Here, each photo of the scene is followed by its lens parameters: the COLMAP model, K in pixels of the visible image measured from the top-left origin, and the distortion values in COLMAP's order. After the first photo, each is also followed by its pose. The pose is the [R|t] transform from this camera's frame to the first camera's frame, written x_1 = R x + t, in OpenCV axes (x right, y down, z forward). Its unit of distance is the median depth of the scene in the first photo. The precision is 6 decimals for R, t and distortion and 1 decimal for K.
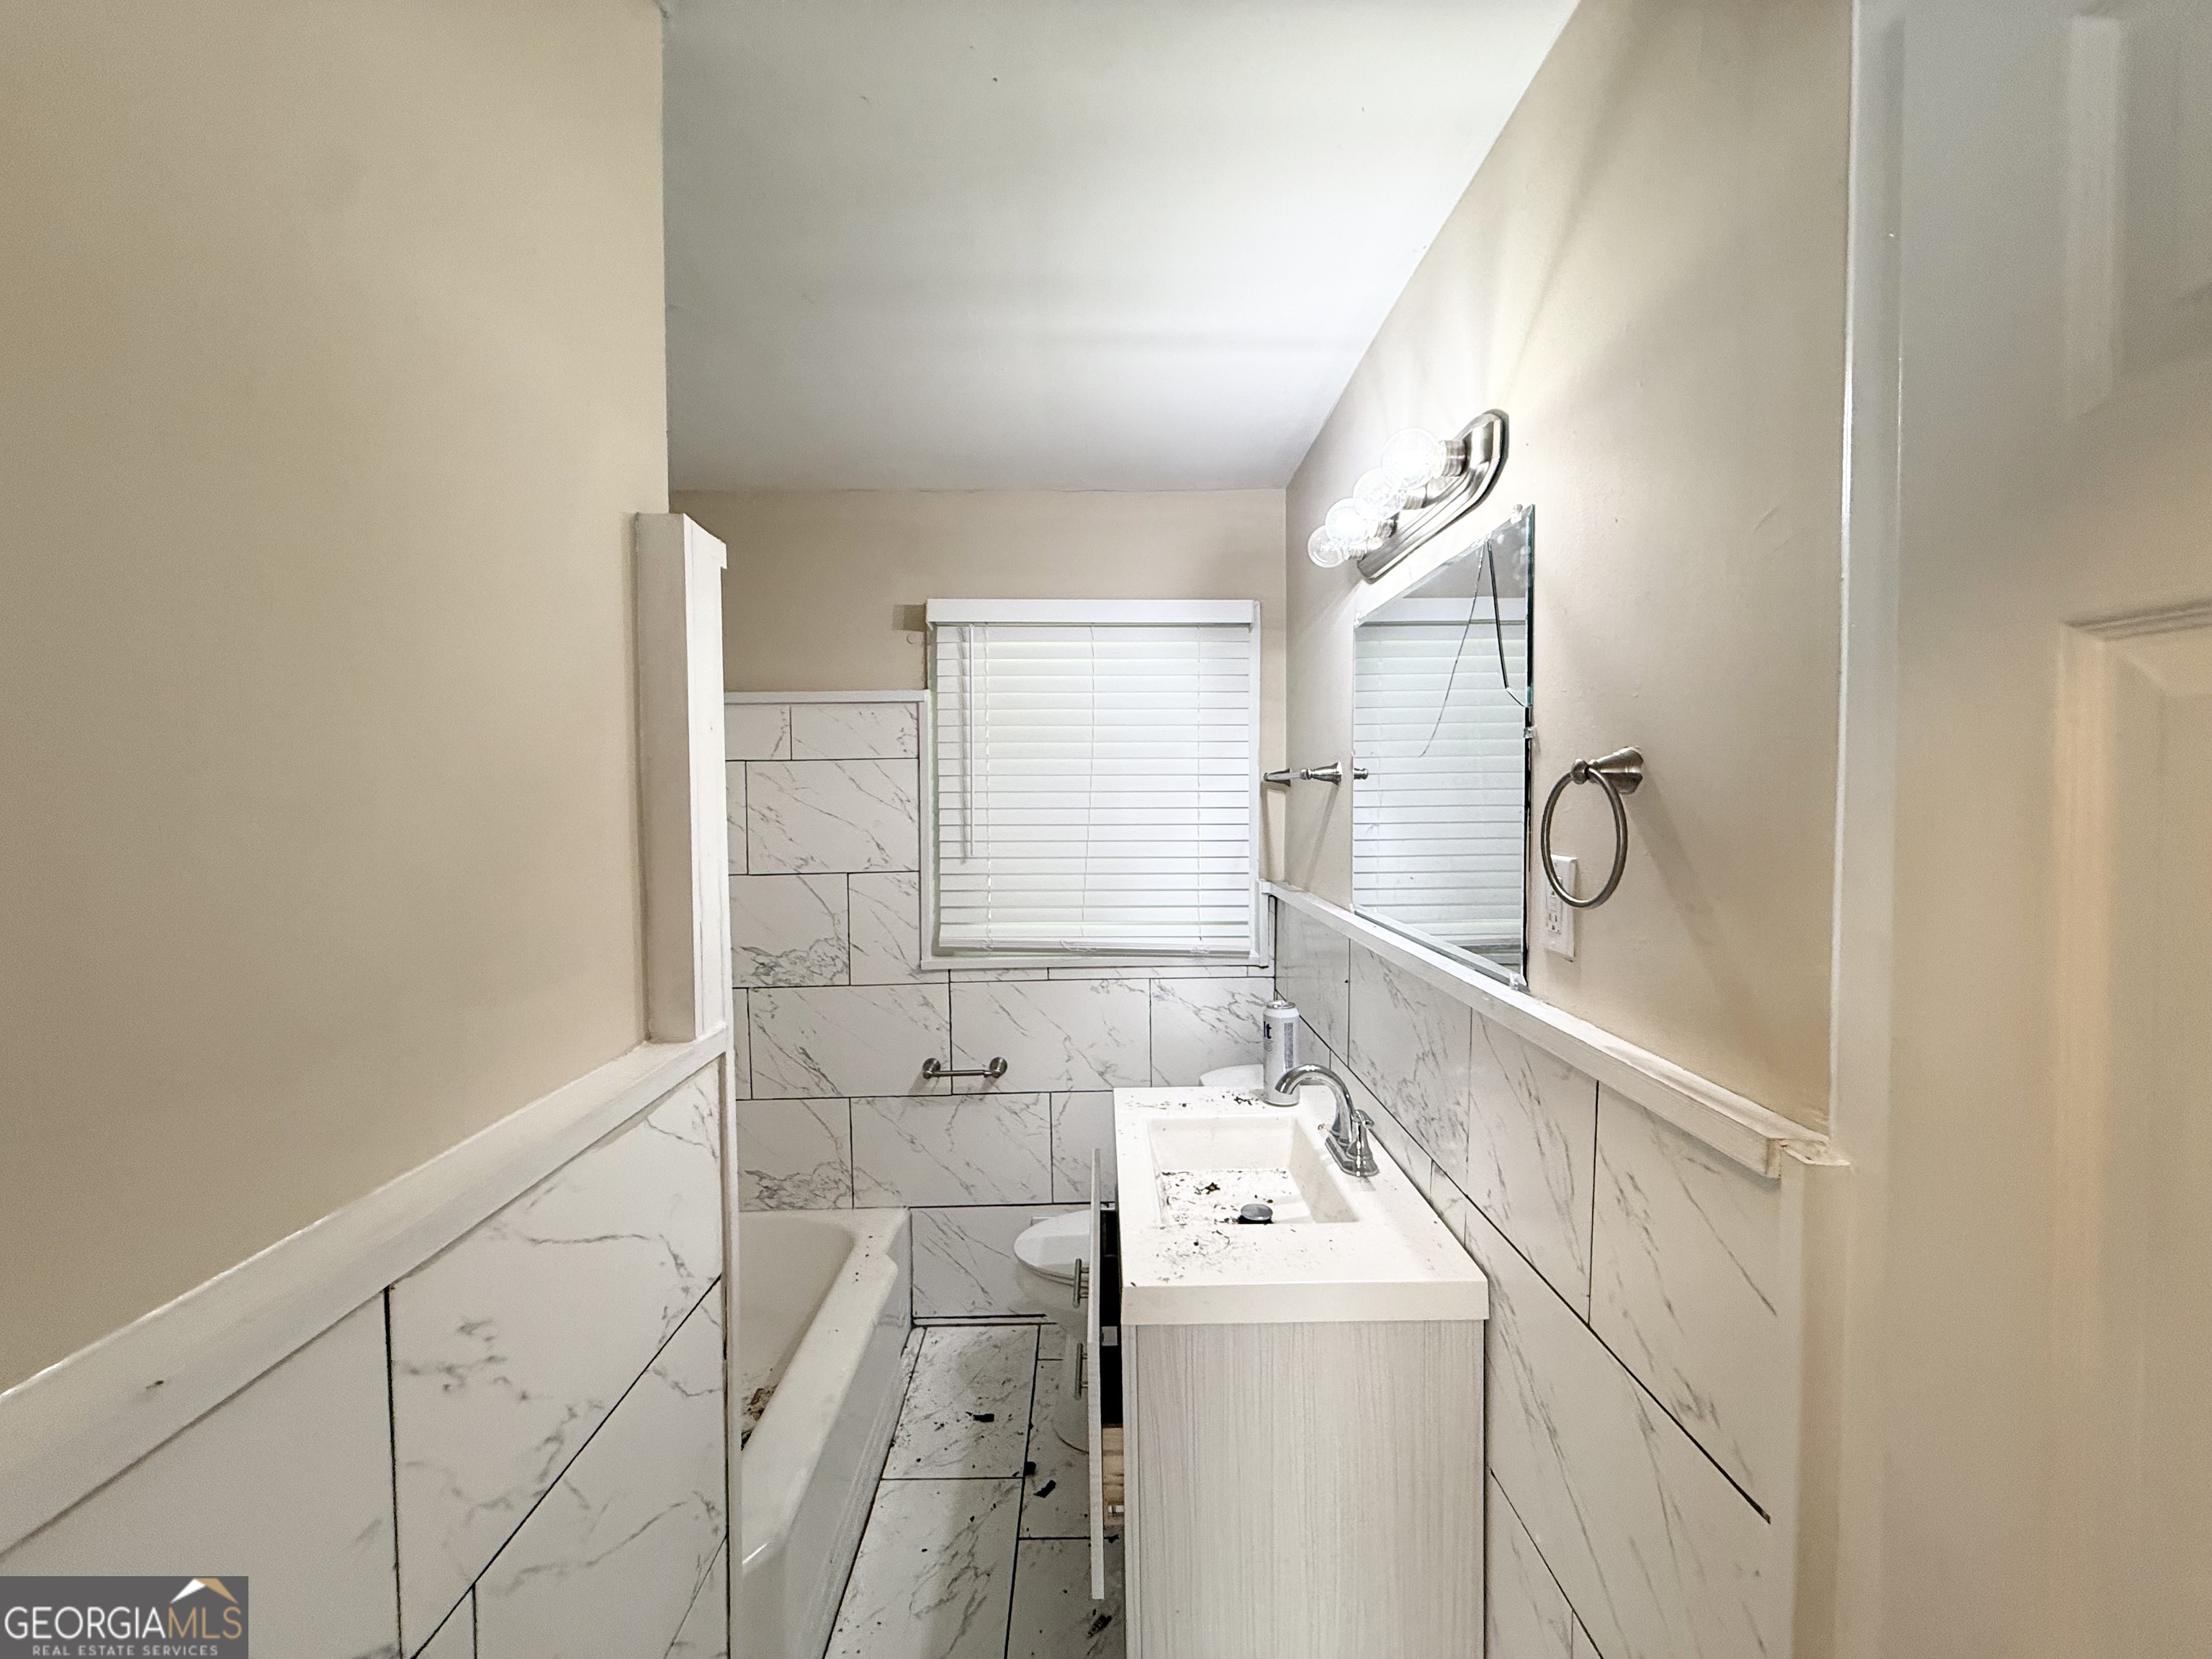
lens RADIAL K [[881.6, 0, 1101.2], [0, 881.6, 823.5], [0, 0, 1]] dist [-0.000016, 0.000085]
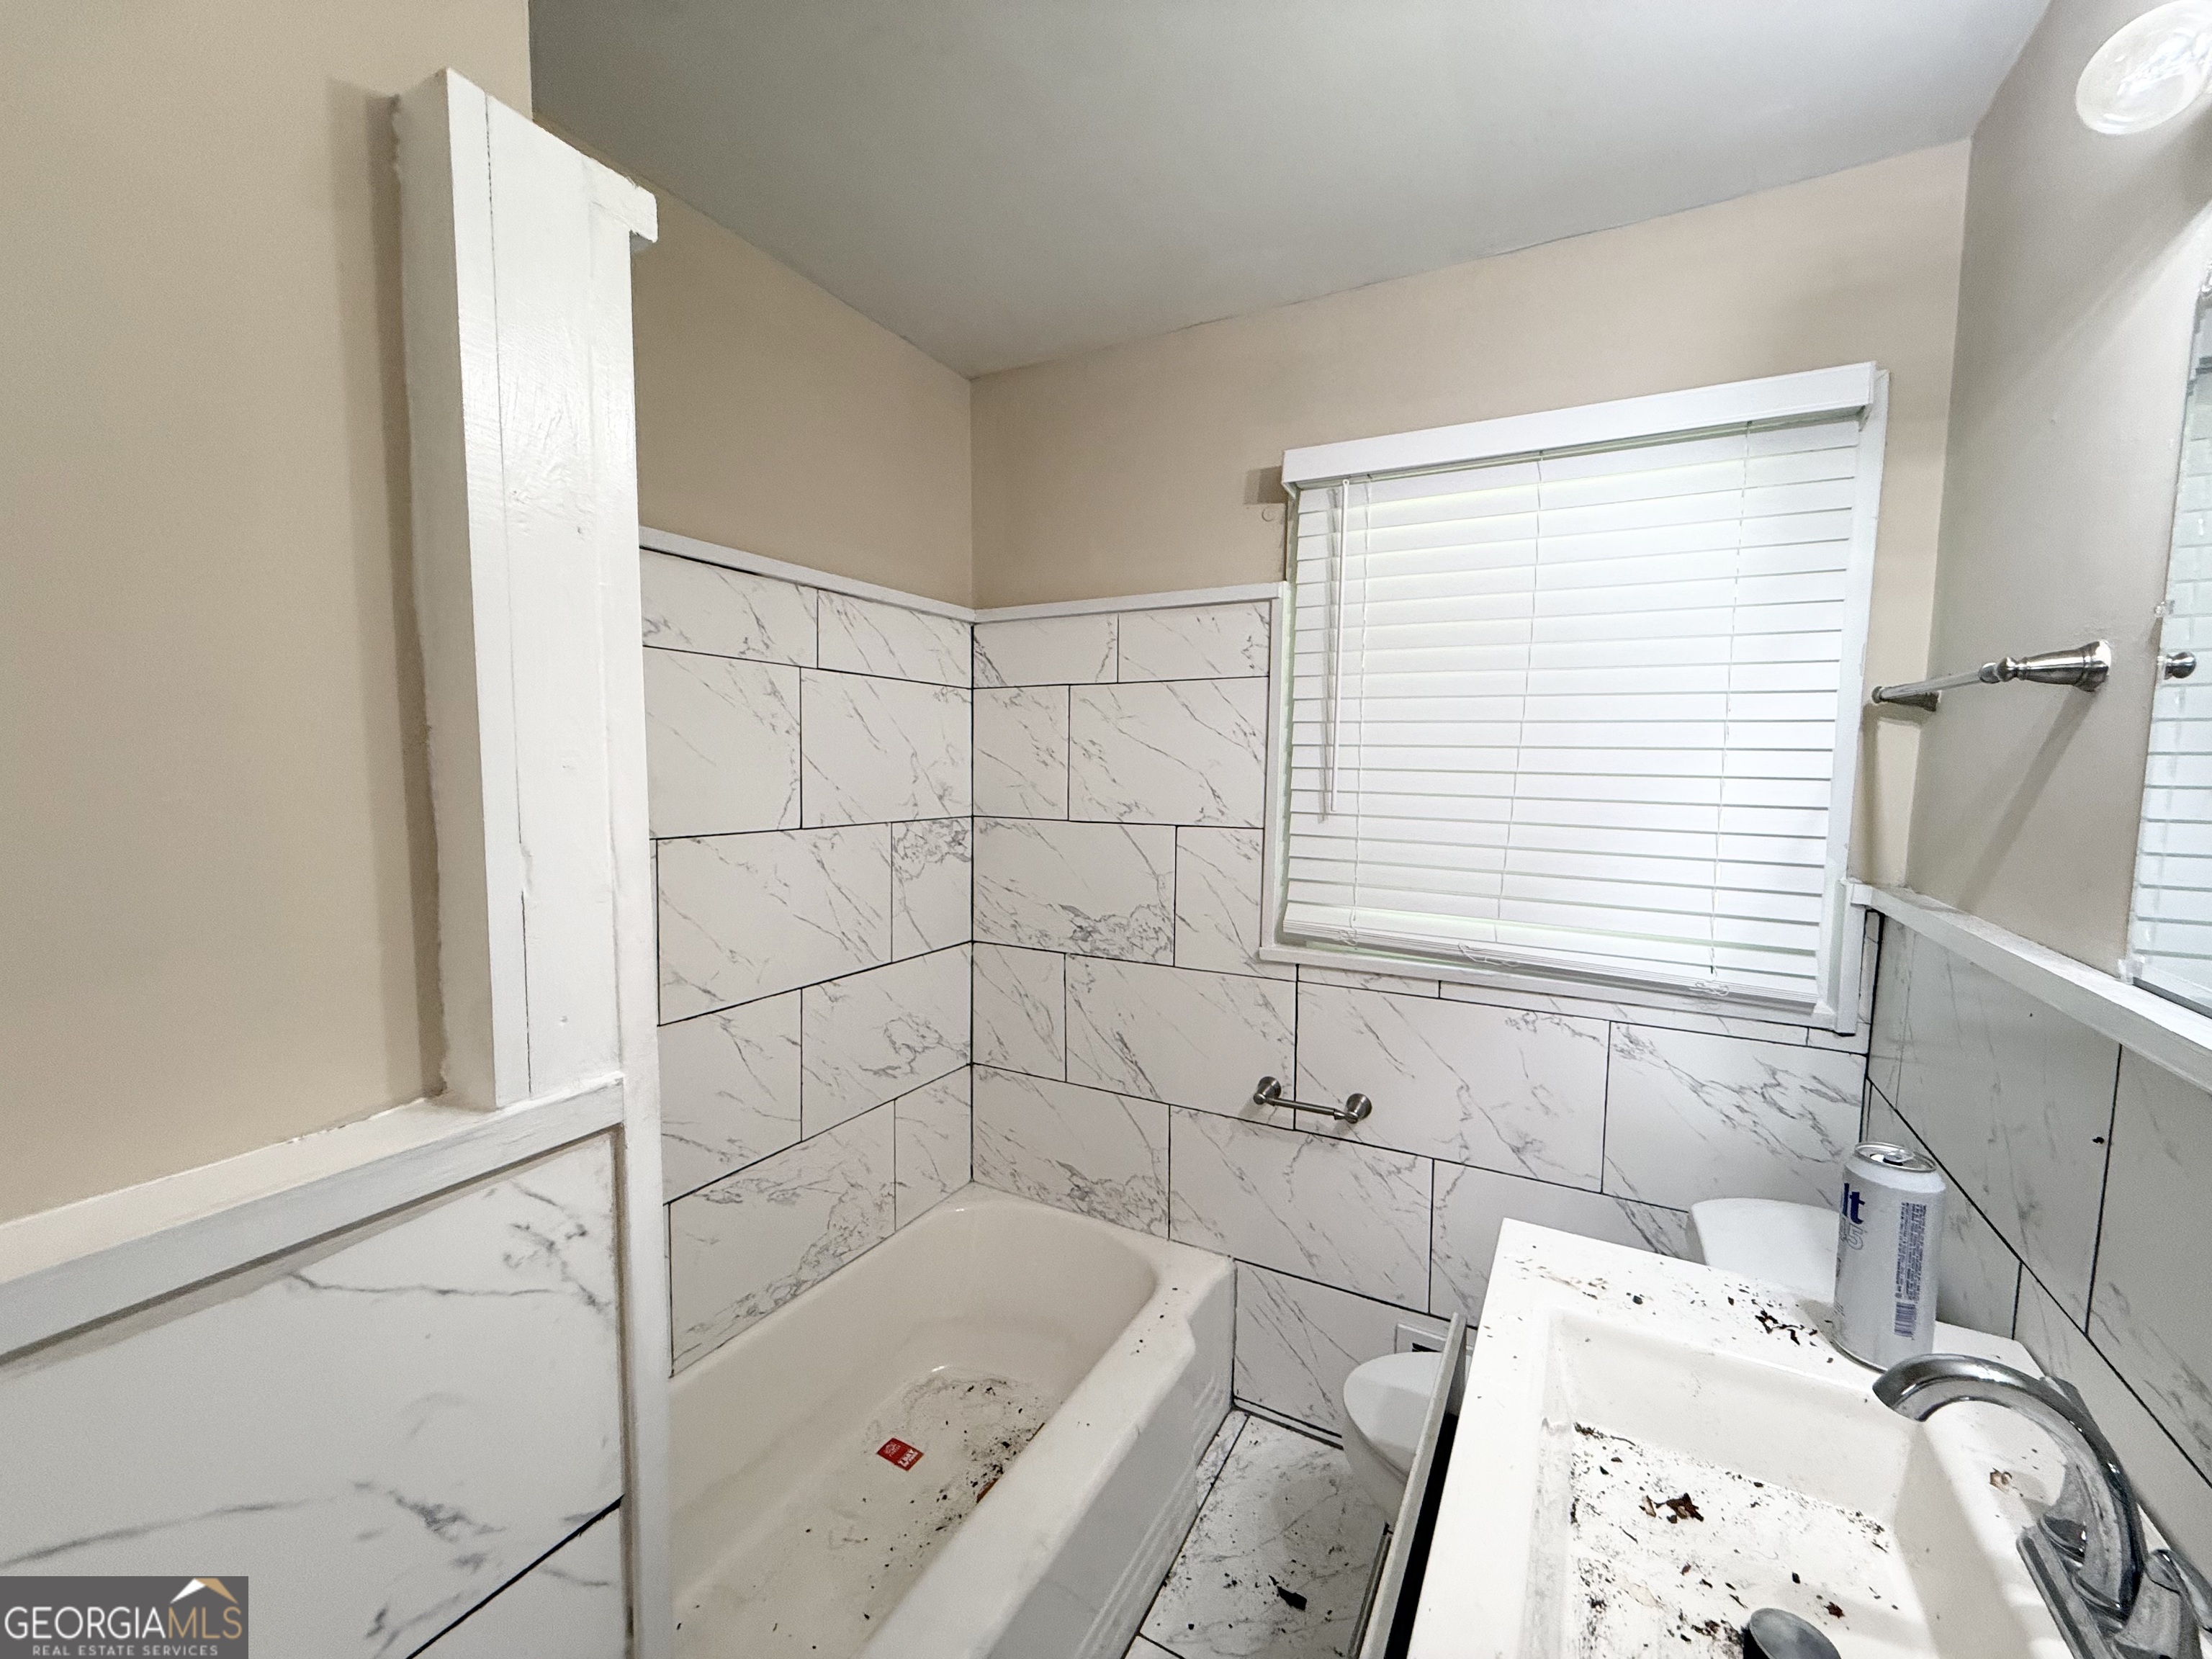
lens RADIAL K [[881.6, 0, 1101.2], [0, 881.6, 823.5], [0, 0, 1]] dist [-0.000016, 0.000085]
pose [[0.867811, 0.056495, -0.493672, 0.043088], [-0.032371, 0.997833, 0.057287, 0.011455], [0.495839, -0.033734, 0.867759, 0.282943]]
